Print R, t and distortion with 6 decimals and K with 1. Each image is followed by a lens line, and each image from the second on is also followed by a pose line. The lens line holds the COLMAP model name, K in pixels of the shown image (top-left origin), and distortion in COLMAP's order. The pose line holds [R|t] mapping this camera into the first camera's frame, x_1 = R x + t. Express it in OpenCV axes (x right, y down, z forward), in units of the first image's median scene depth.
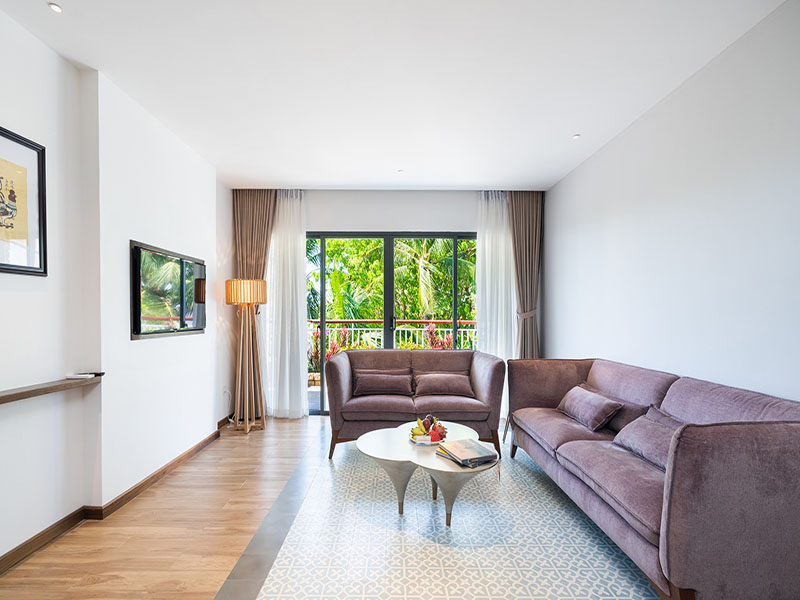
lens RADIAL K [[365.7, 0, 392.6], [0, 365.7, 319.8], [0, 0, 1]] dist [-0.004471, 0.001788]
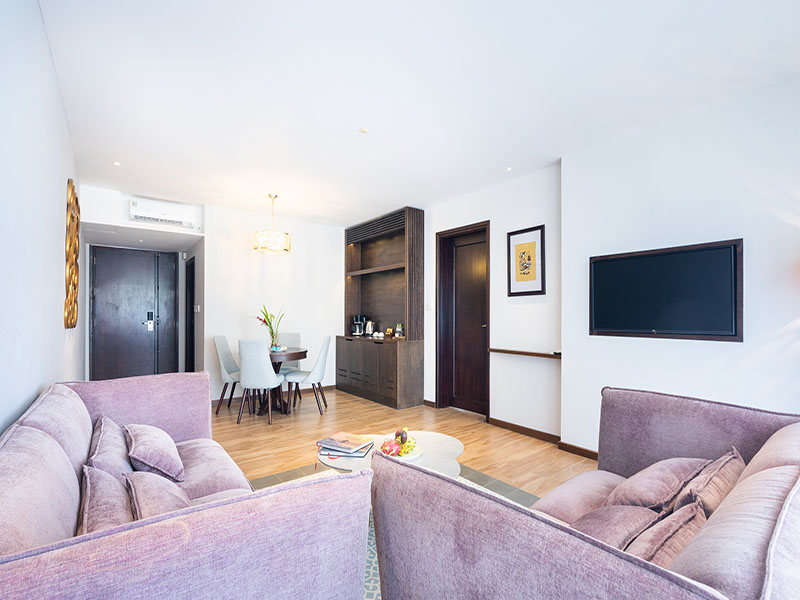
lens RADIAL K [[365.7, 0, 389.7], [0, 365.7, 312.9], [0, 0, 1]] dist [-0.004471, 0.001788]
pose [[-0.800740, -0.007786, -0.598962, 0.523886], [-0.012092, 0.999922, 0.003168, -0.014819], [0.598890, 0.009780, -0.800771, 1.359976]]
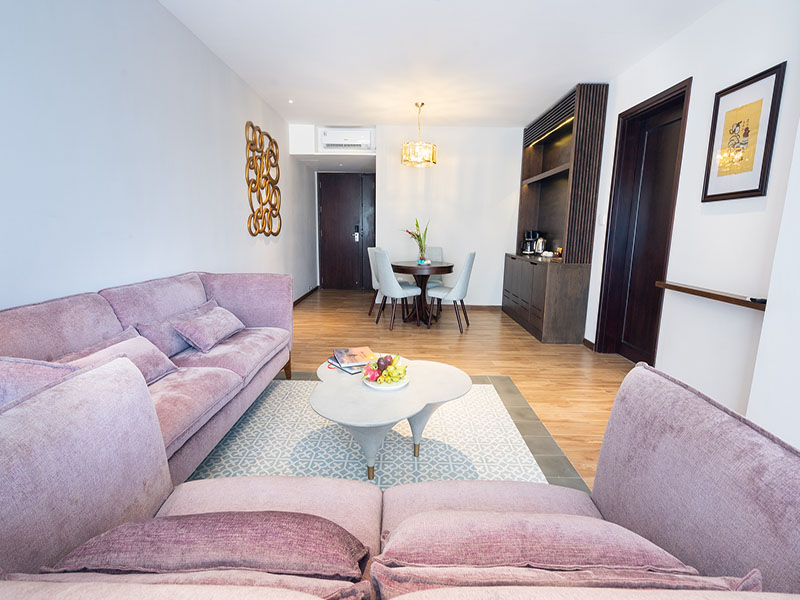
lens RADIAL K [[365.7, 0, 394.7], [0, 365.7, 287.1], [0, 0, 1]] dist [-0.004471, 0.001788]
pose [[-0.999615, -0.020985, 0.018175, 0.051835], [-0.017600, 0.985339, 0.169697, -0.013136], [-0.021469, 0.169312, -0.985329, 1.419738]]
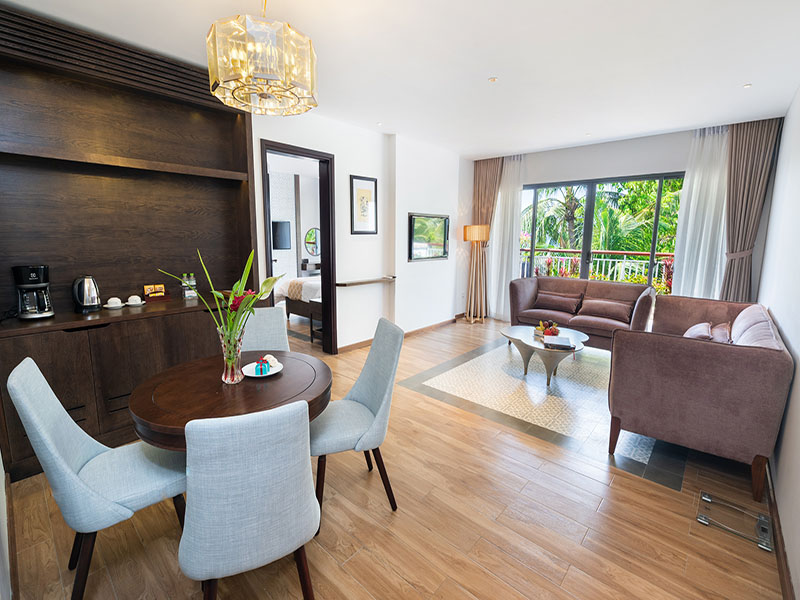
lens RADIAL K [[365.7, 0, 399.7], [0, 365.7, 291.0], [0, 0, 1]] dist [-0.004471, 0.001788]
pose [[0.740594, 0.107353, -0.663322, 0.530555], [-0.016768, 0.989801, 0.141470, -0.062810], [0.671744, -0.093649, 0.734840, -0.468487]]
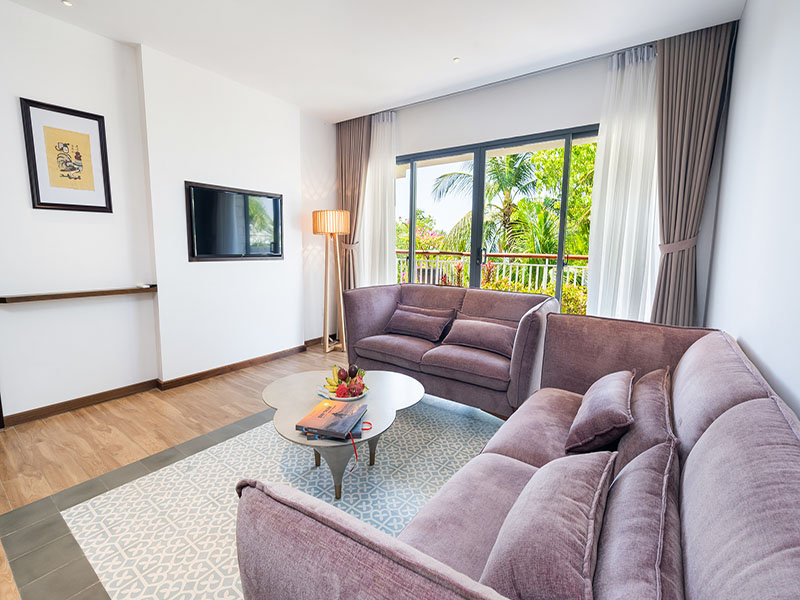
lens RADIAL K [[365.7, 0, 401.2], [0, 365.7, 292.5], [0, 0, 1]] dist [-0.004471, 0.001788]
pose [[0.809055, 0.082932, -0.581853, 0.532222], [-0.020596, 0.993387, 0.112949, 0.002512], [0.587372, -0.079398, 0.805413, 0.339339]]
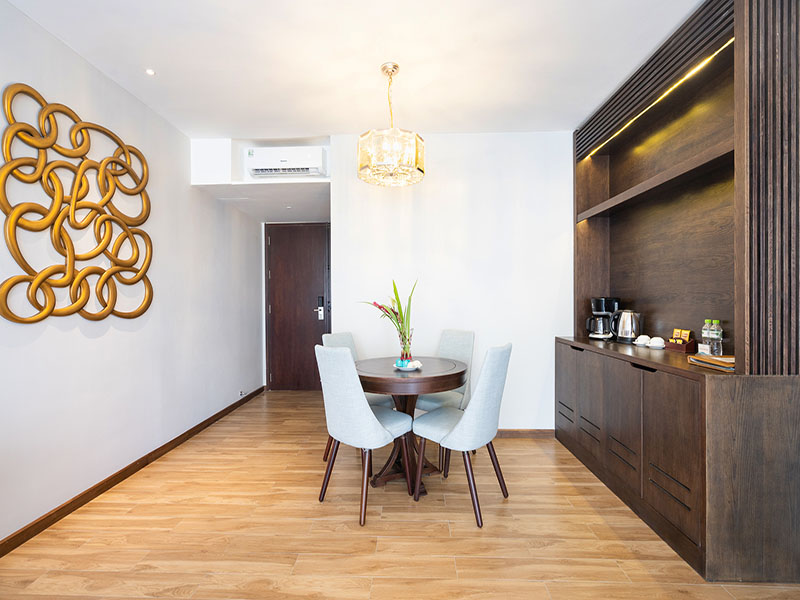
lens RADIAL K [[365.7, 0, 393.2], [0, 365.7, 303.0], [0, 0, 1]] dist [-0.004471, 0.001788]
pose [[-0.998803, 0.004701, 0.048695, -0.049633], [0.005784, 0.999738, 0.022125, -0.004629], [-0.048578, 0.022380, -0.998569, 0.630050]]
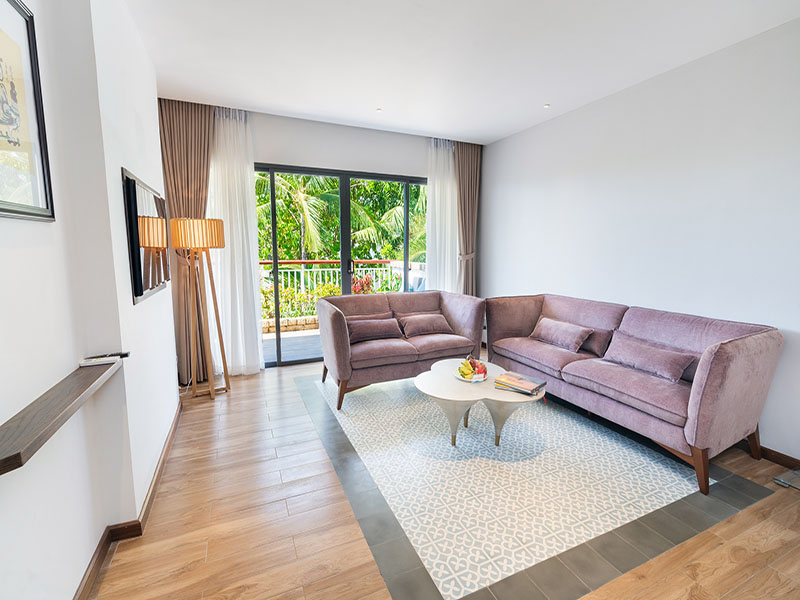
lens RADIAL K [[365.7, 0, 393.2], [0, 365.7, 287.5], [0, 0, 1]] dist [-0.004471, 0.001788]
pose [[0.914949, -0.043982, 0.401167, -0.446788], [0.005576, 0.995326, 0.096407, -0.041869], [-0.403532, -0.085970, 0.910918, 0.084718]]
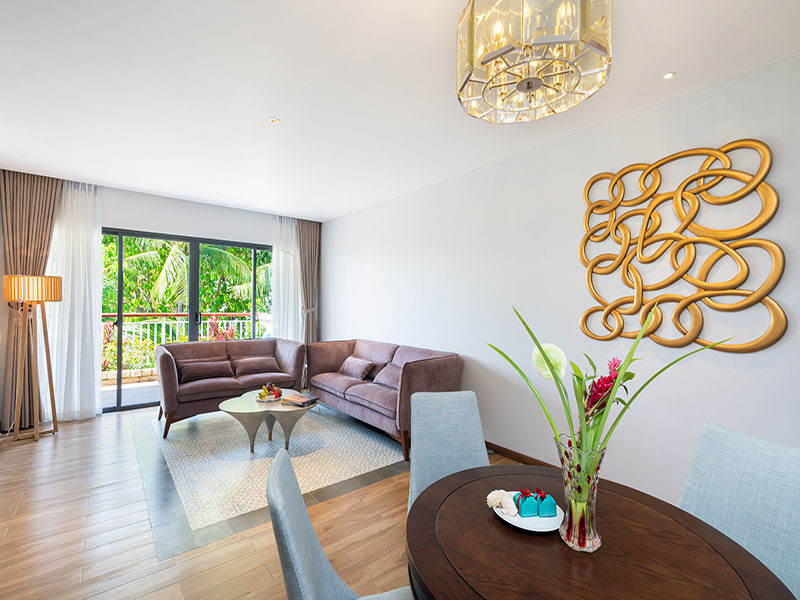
lens RADIAL K [[365.7, 0, 395.9], [0, 365.7, 301.0], [0, 0, 1]] dist [-0.004471, 0.001788]
pose [[0.776976, 0.010915, 0.629436, -0.359629], [-0.001486, 0.999879, -0.015504, -0.041270], [-0.629529, 0.011111, 0.776898, -0.395752]]
